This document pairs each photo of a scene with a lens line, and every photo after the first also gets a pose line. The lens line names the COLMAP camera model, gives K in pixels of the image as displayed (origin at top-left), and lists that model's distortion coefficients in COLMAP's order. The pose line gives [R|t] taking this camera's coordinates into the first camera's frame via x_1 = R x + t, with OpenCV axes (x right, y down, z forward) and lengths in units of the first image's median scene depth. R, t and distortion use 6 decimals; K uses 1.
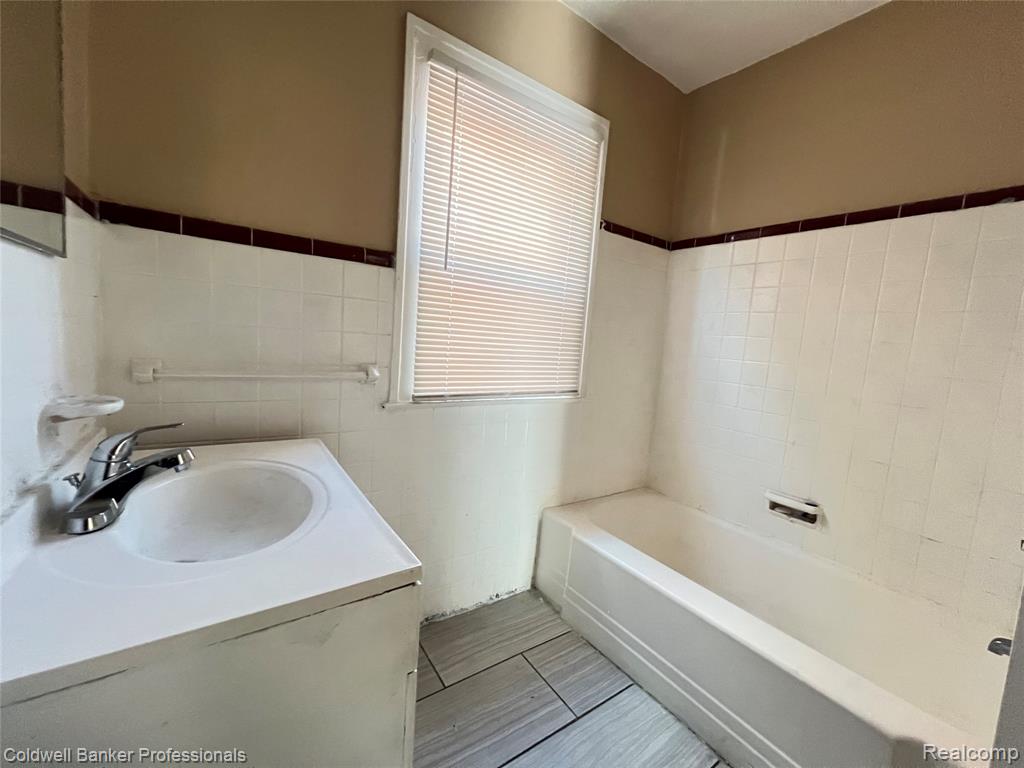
lens RADIAL K [[409.6, 0, 510.6], [0, 409.6, 381.0], [0, 0, 1]] dist [-0.003150, 0.000266]
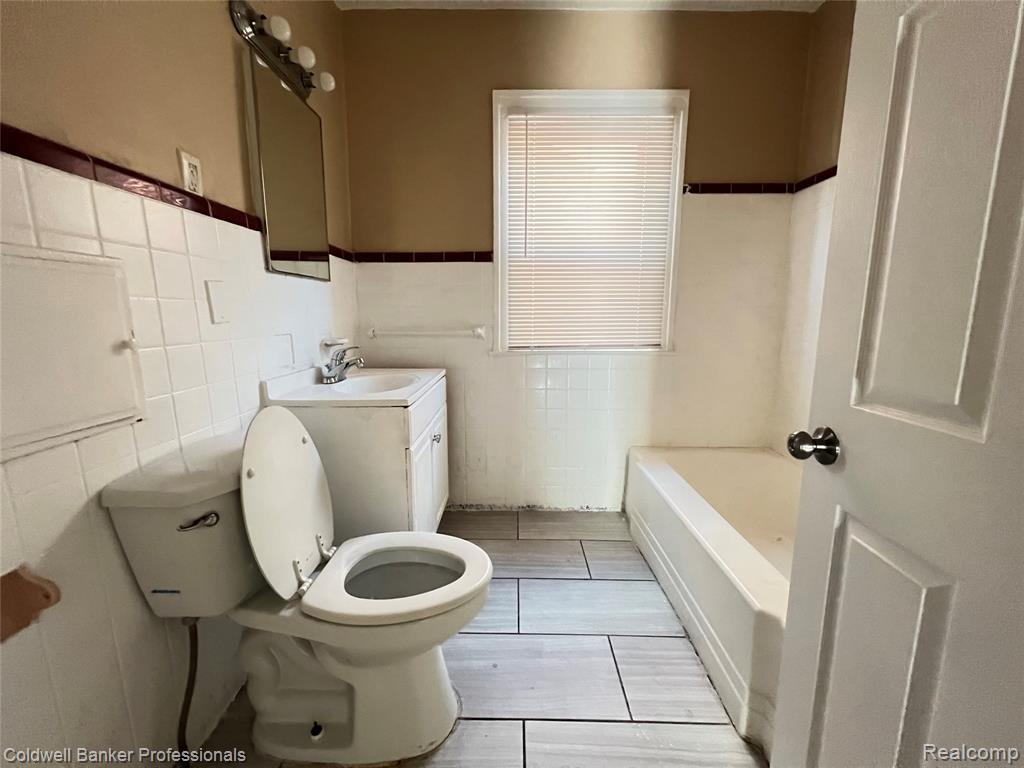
lens RADIAL K [[409.6, 0, 511.2], [0, 409.6, 382.3], [0, 0, 1]] dist [-0.003150, 0.000266]
pose [[0.816856, 0.018350, -0.576549, 0.548609], [0.001511, 0.999422, 0.033950, 0.101091], [0.576839, -0.028603, 0.816357, -0.180348]]
